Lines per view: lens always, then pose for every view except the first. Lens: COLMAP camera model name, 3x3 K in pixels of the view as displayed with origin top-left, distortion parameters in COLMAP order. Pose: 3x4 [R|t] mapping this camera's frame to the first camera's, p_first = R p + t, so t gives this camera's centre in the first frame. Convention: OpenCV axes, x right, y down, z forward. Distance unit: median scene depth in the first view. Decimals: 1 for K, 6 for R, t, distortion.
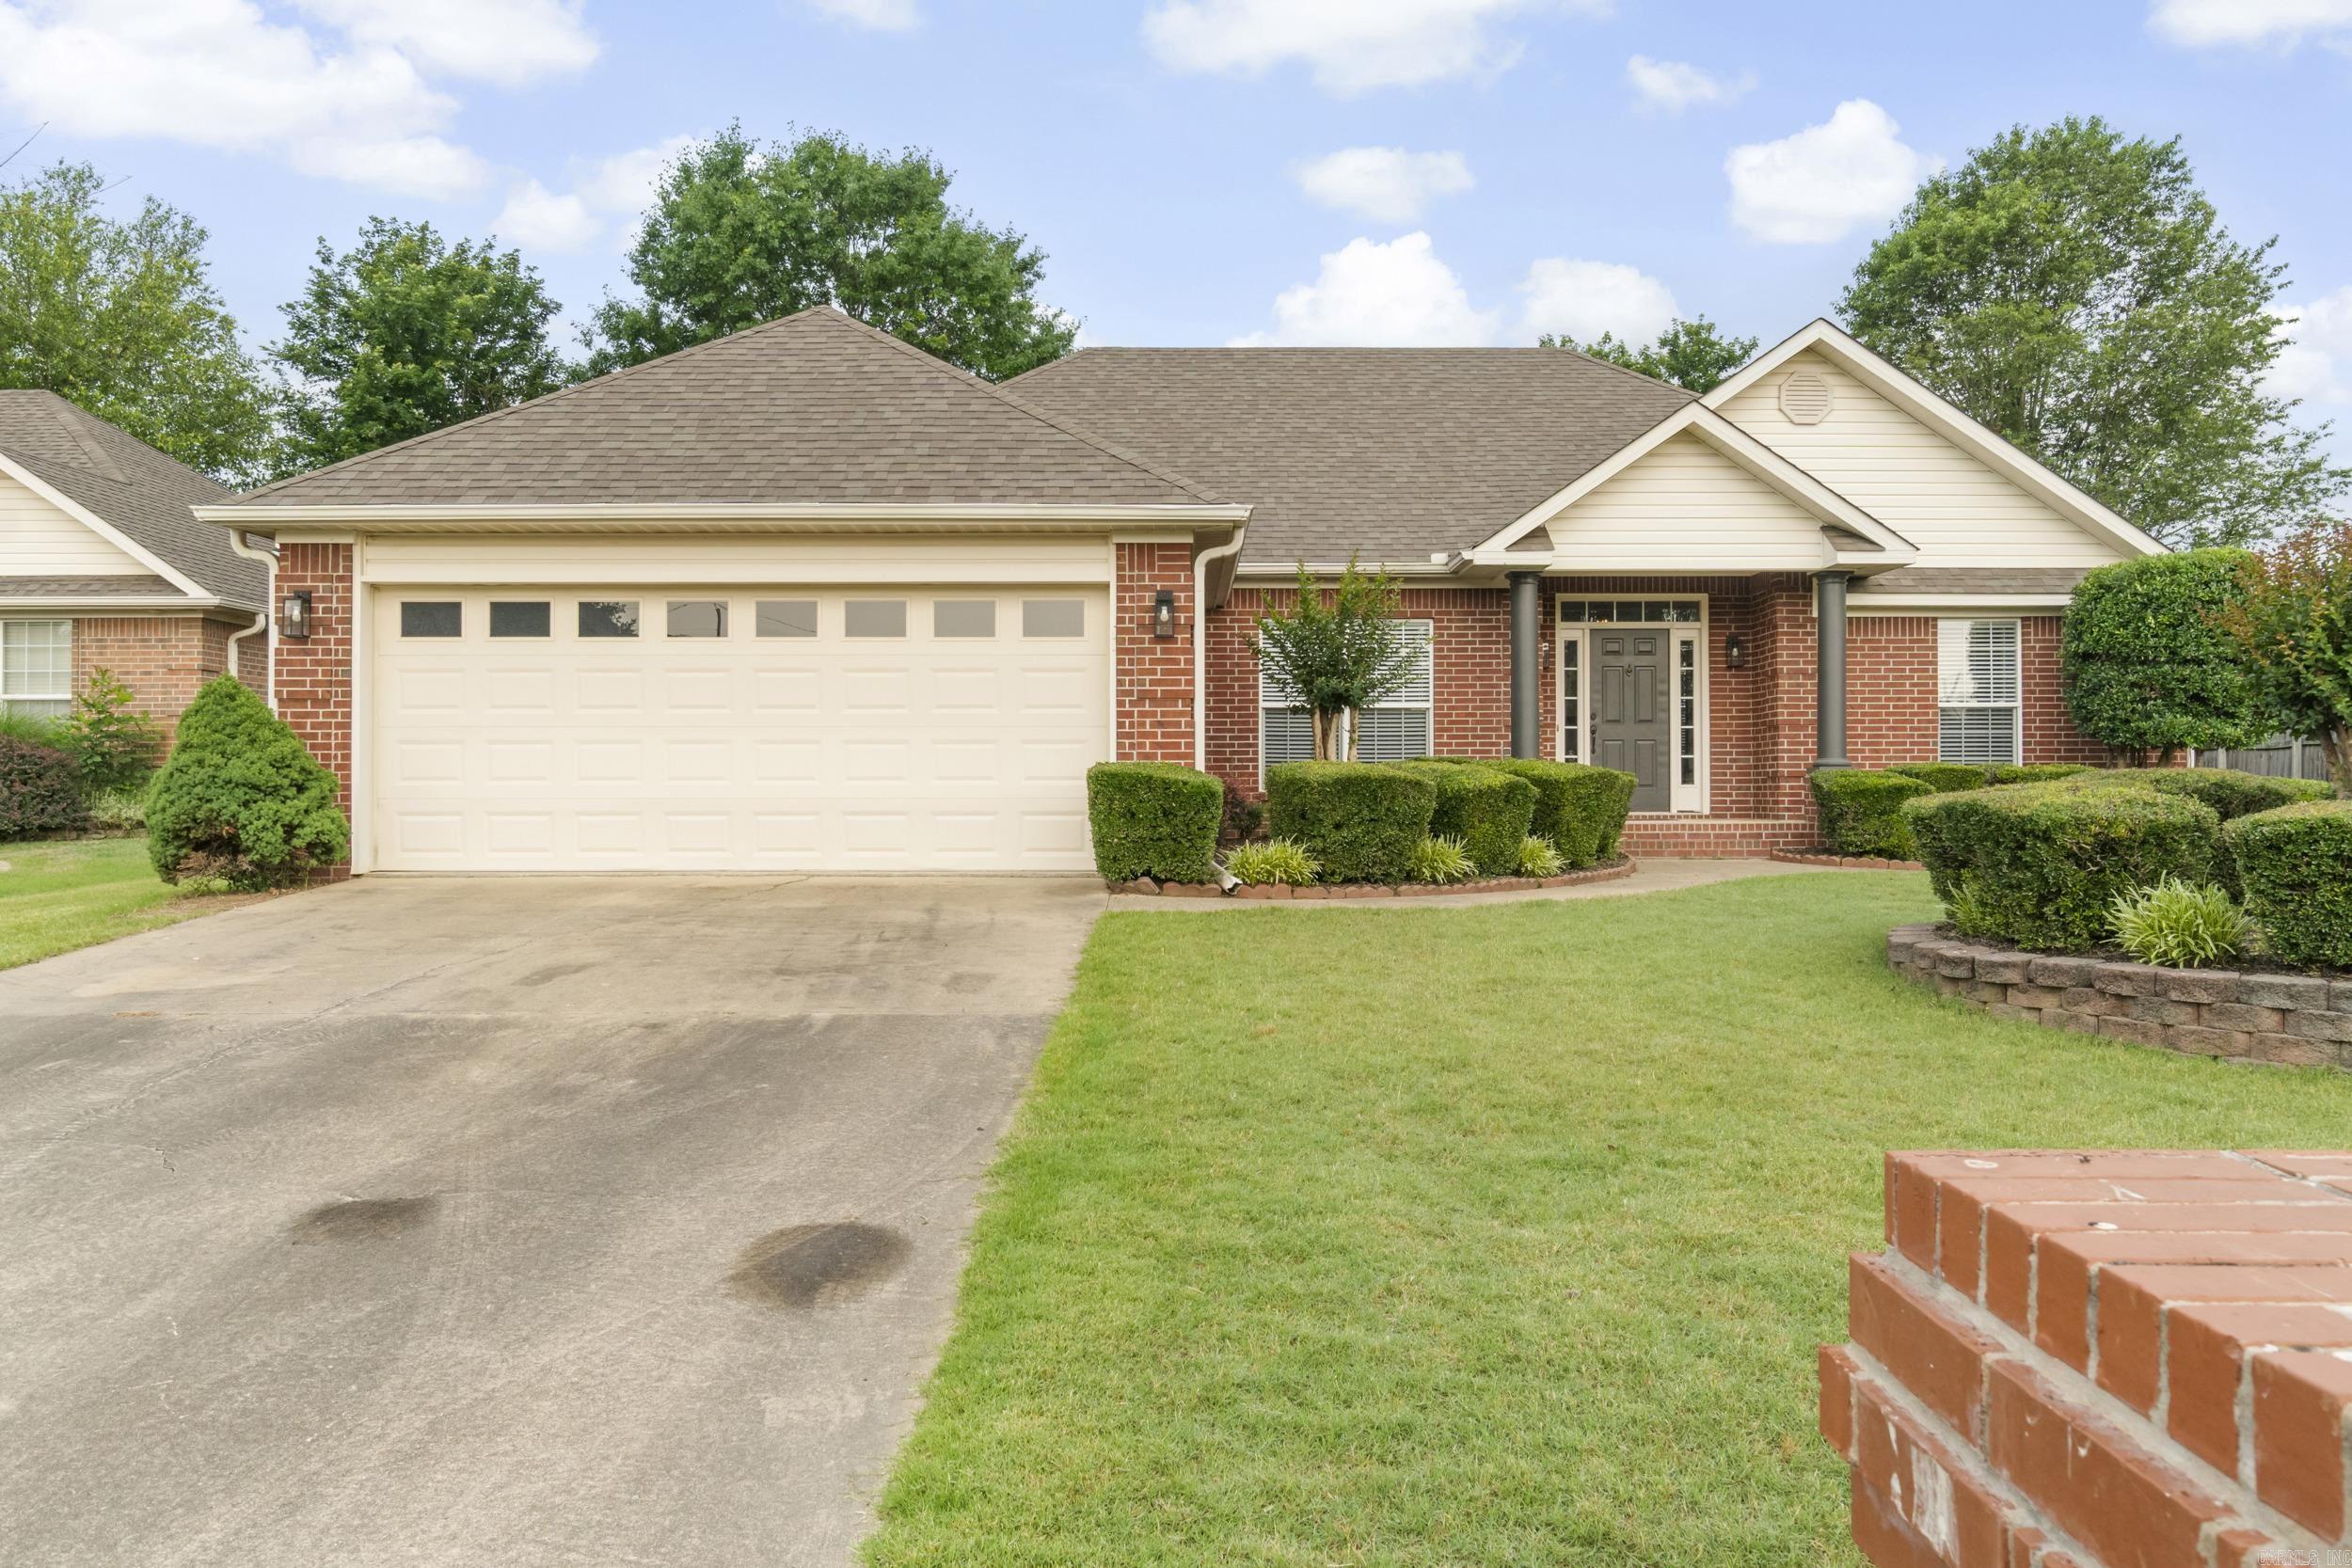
lens RADIAL K [[1814.2, 0, 1140.8], [0, 1814.2, 782.8], [0, 0, 1]] dist [0.002619, 0.001875]
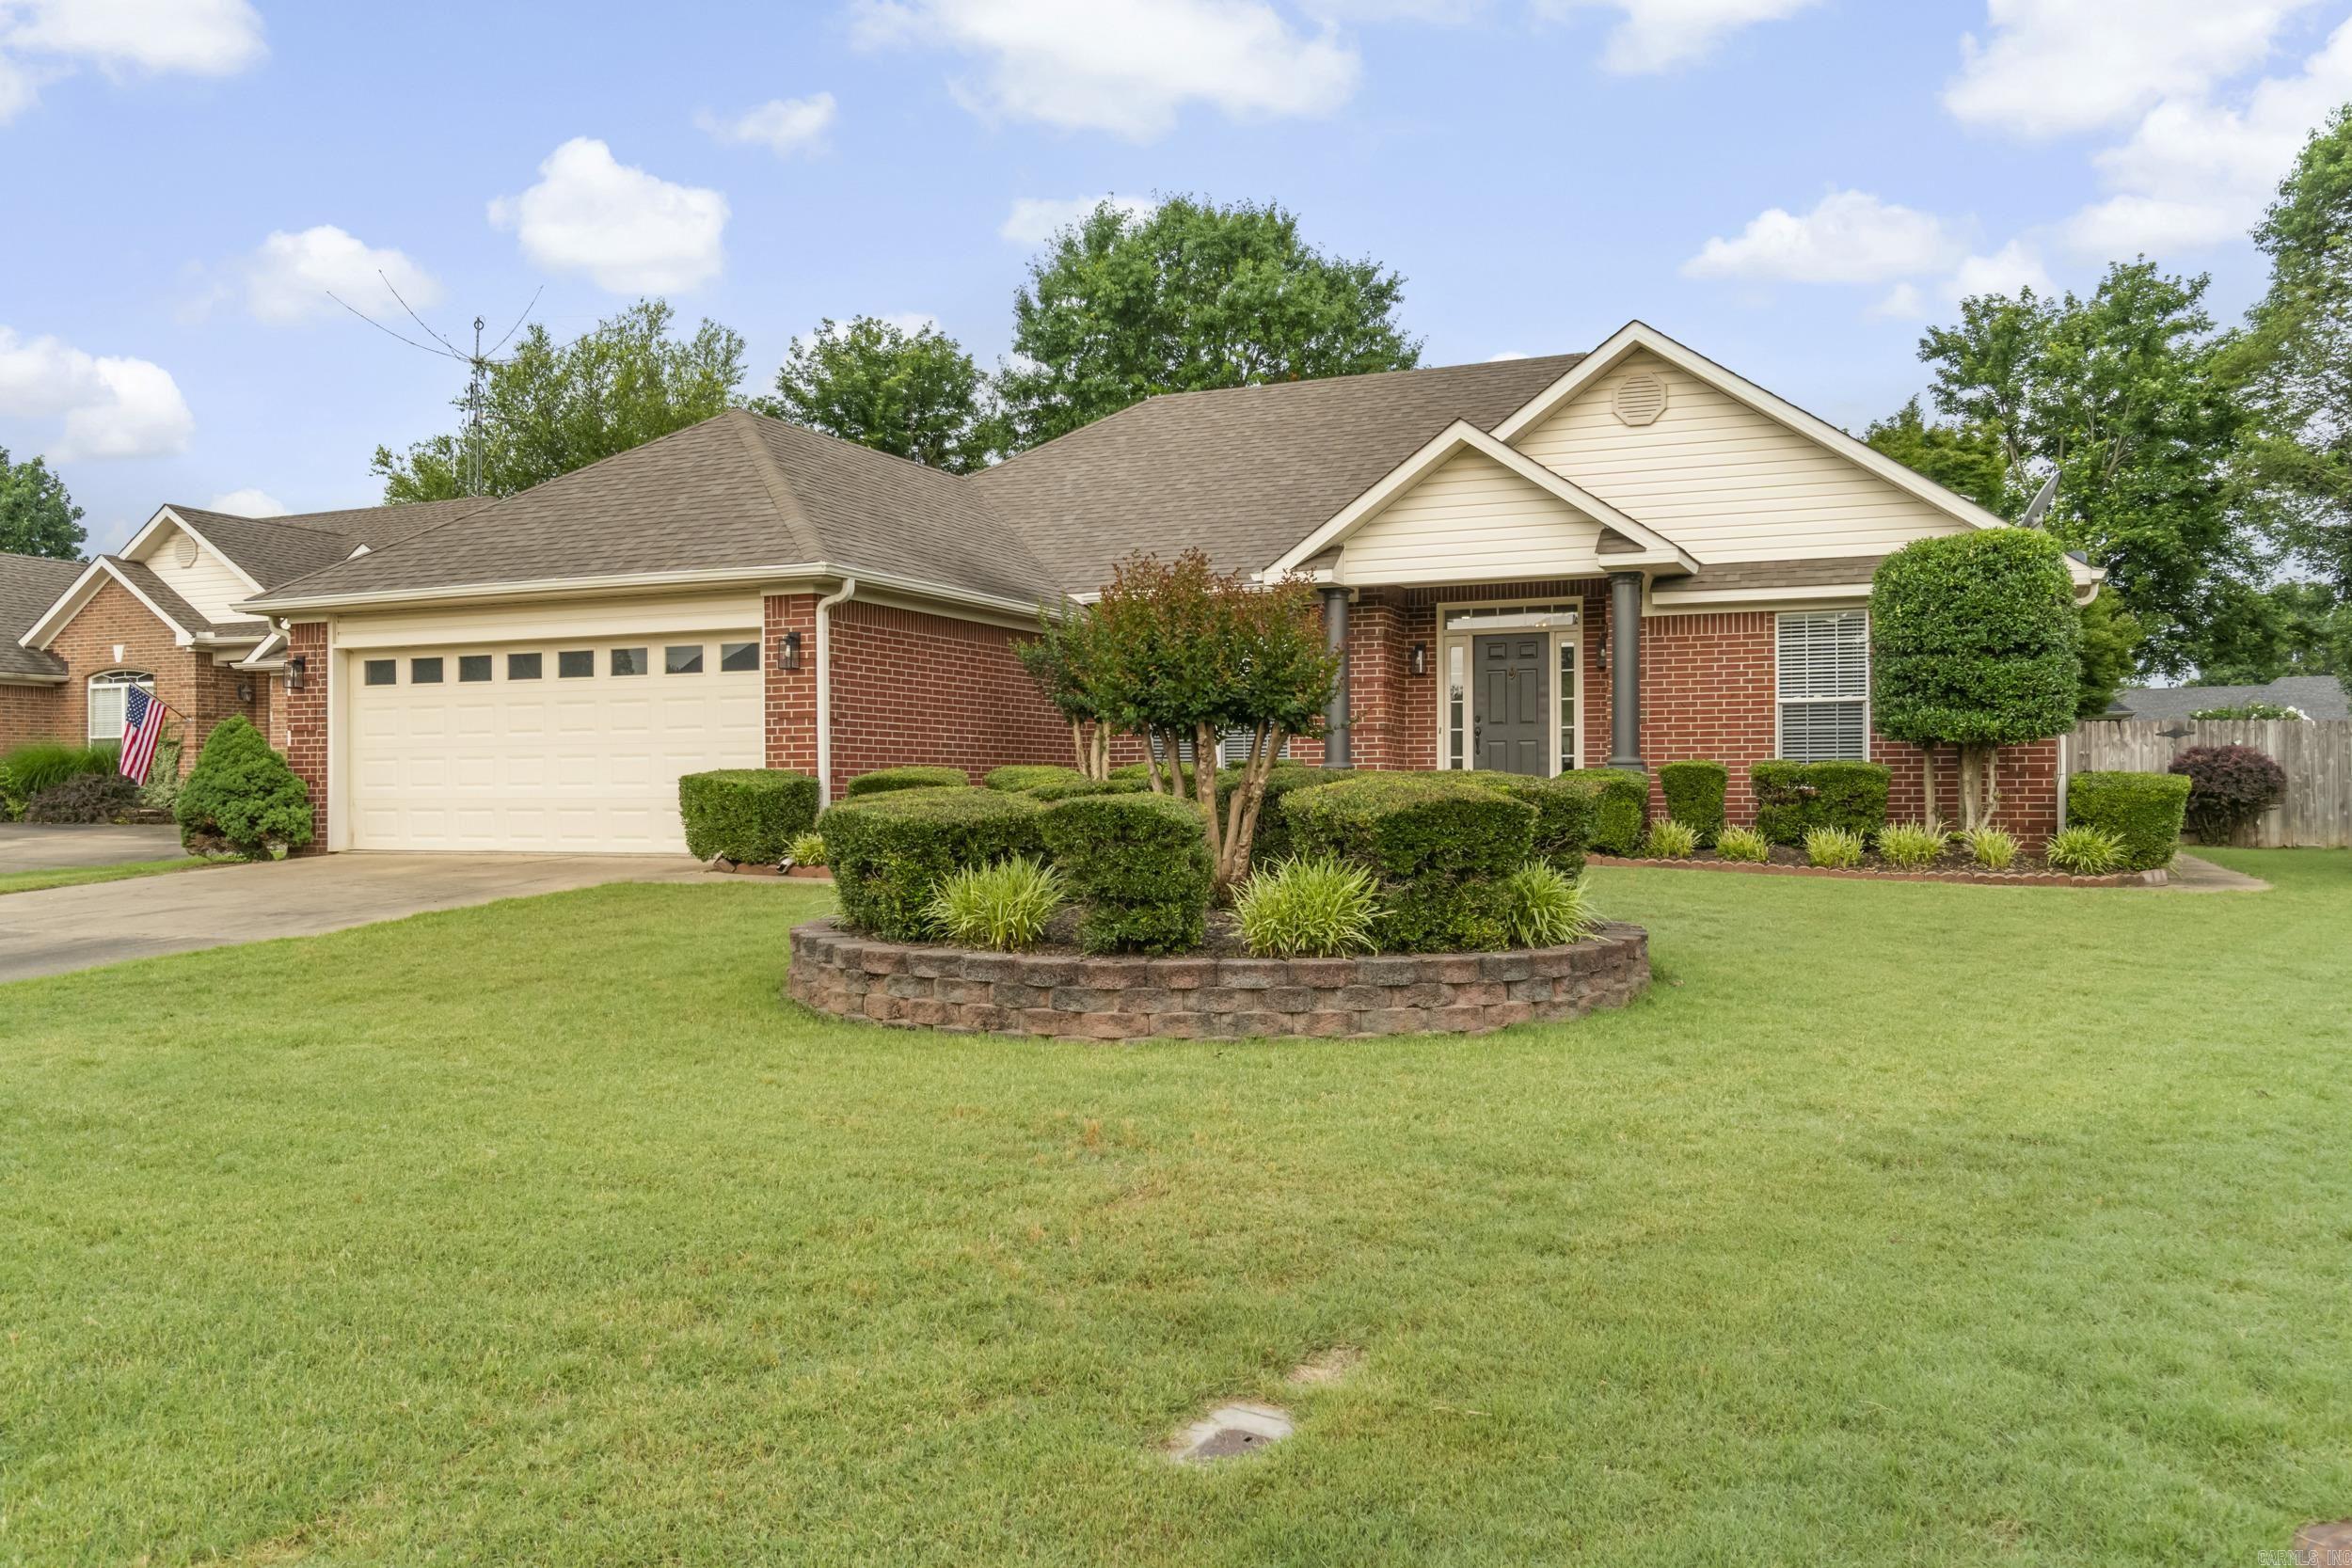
lens RADIAL K [[1814.2, 0, 1140.8], [0, 1814.2, 782.8], [0, 0, 1]] dist [0.002619, 0.001875]
pose [[0.911443, -0.005731, -0.411387, 0.735582], [0.005472, 0.999983, -0.001807, 0.001838], [0.411391, -0.000604, 0.911459, -0.046137]]
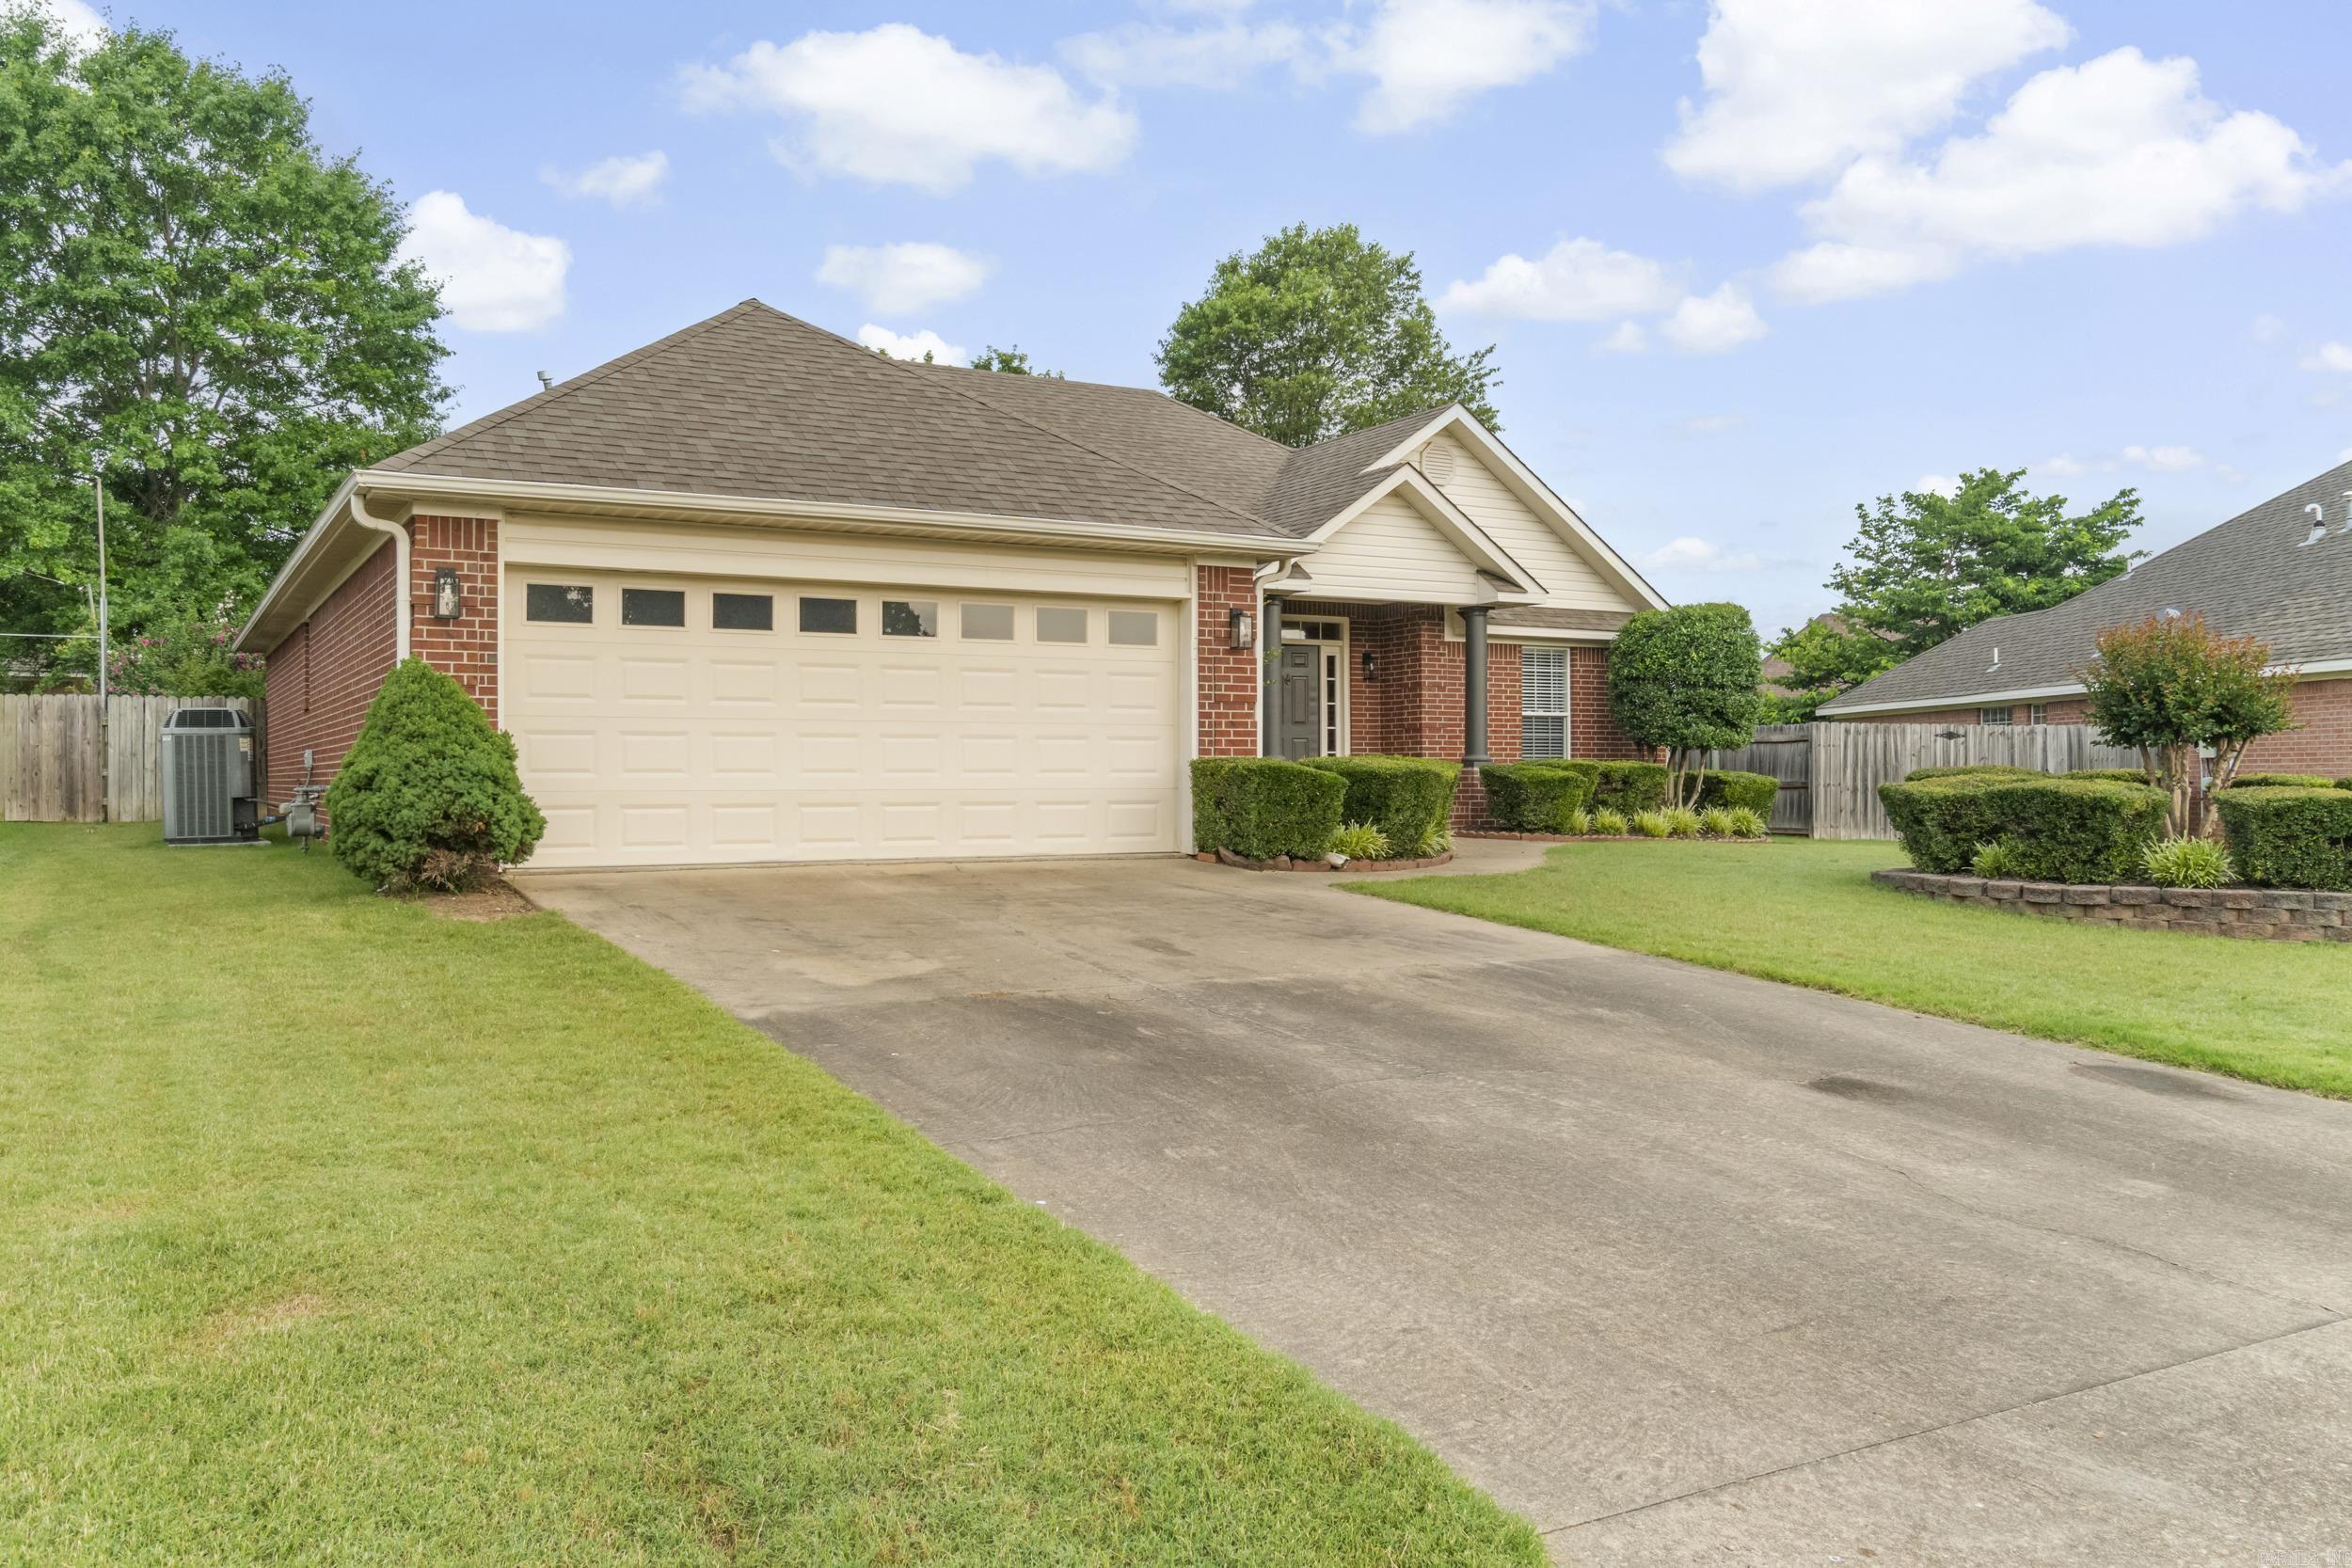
lens RADIAL K [[1814.2, 0, 1140.8], [0, 1814.2, 782.8], [0, 0, 1]] dist [0.002619, 0.001875]
pose [[0.874441, -0.002044, 0.485127, -0.591172], [-0.000913, 0.999982, 0.005859, -0.001761], [-0.485130, -0.005567, 0.874424, 0.017230]]
